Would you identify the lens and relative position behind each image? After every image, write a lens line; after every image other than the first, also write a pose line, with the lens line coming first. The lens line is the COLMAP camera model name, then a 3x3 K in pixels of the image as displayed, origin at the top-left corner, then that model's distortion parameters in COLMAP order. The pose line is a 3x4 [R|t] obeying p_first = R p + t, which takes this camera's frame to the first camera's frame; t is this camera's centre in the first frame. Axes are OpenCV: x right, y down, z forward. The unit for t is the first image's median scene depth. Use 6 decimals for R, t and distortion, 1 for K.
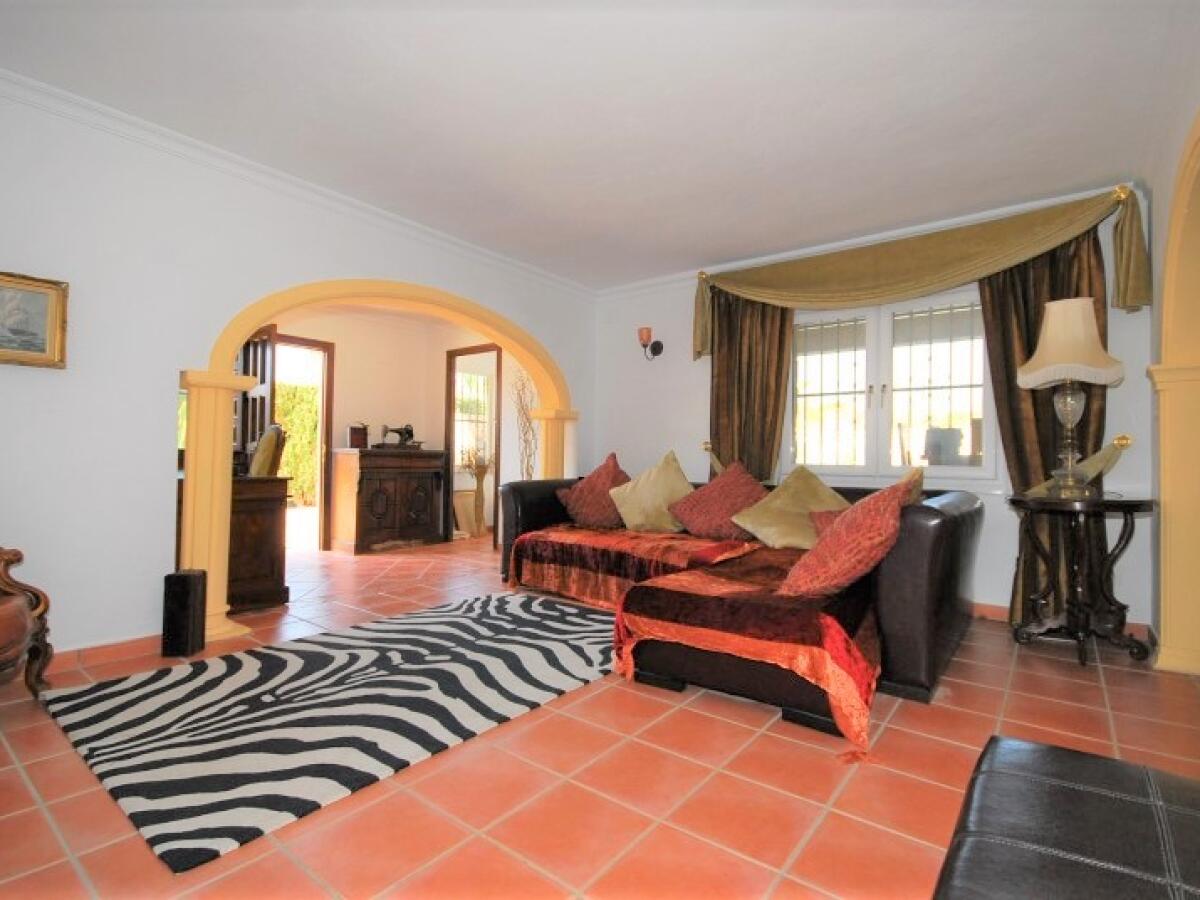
lens RADIAL K [[591.3, 0, 600.0], [0, 591.3, 450.0], [0, 0, 1]] dist [-0.012225, -0.000161]
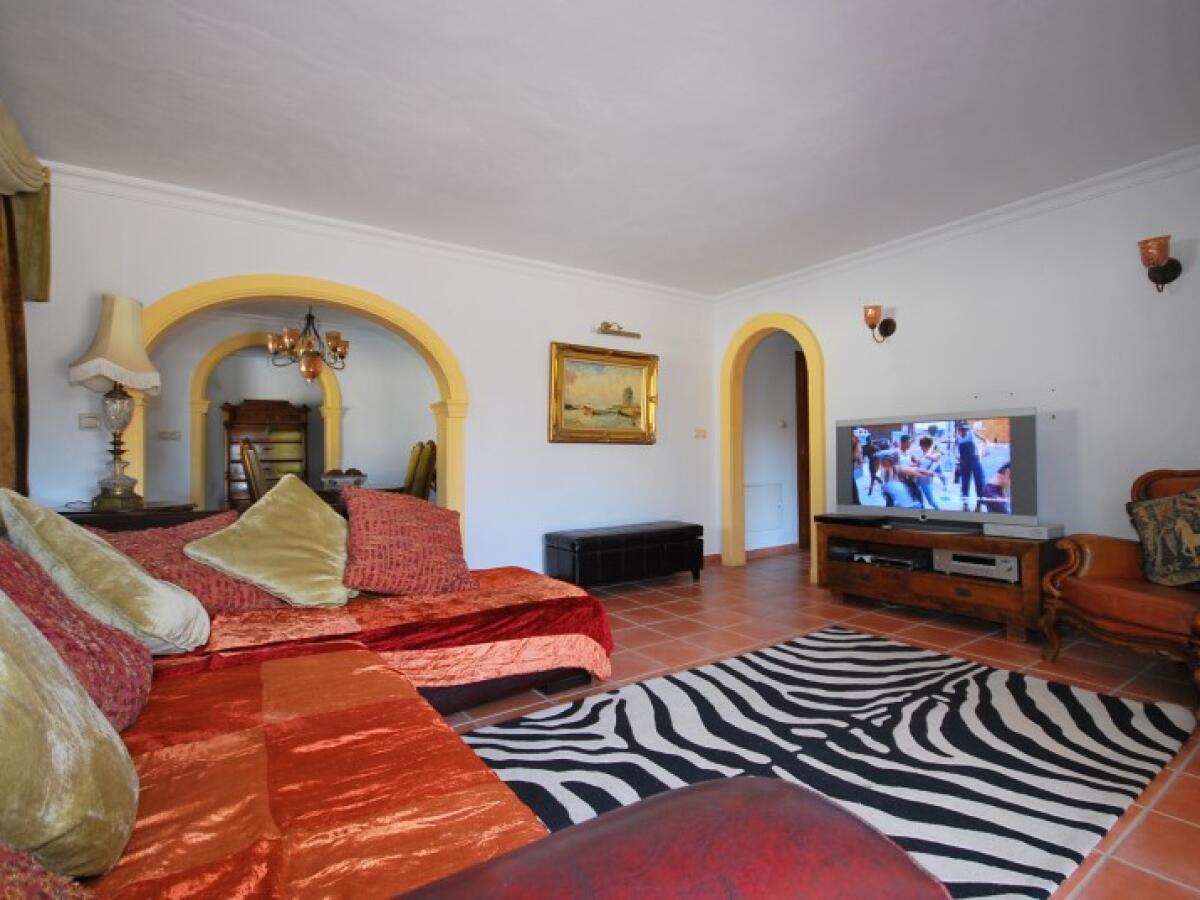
lens RADIAL K [[591.3, 0, 600.0], [0, 591.3, 450.0], [0, 0, 1]] dist [-0.012225, -0.000161]
pose [[-0.950633, 0.009357, 0.310176, -0.275689], [-0.004076, 0.999083, -0.042630, 0.020405], [-0.310291, -0.041789, -0.949723, 1.947195]]
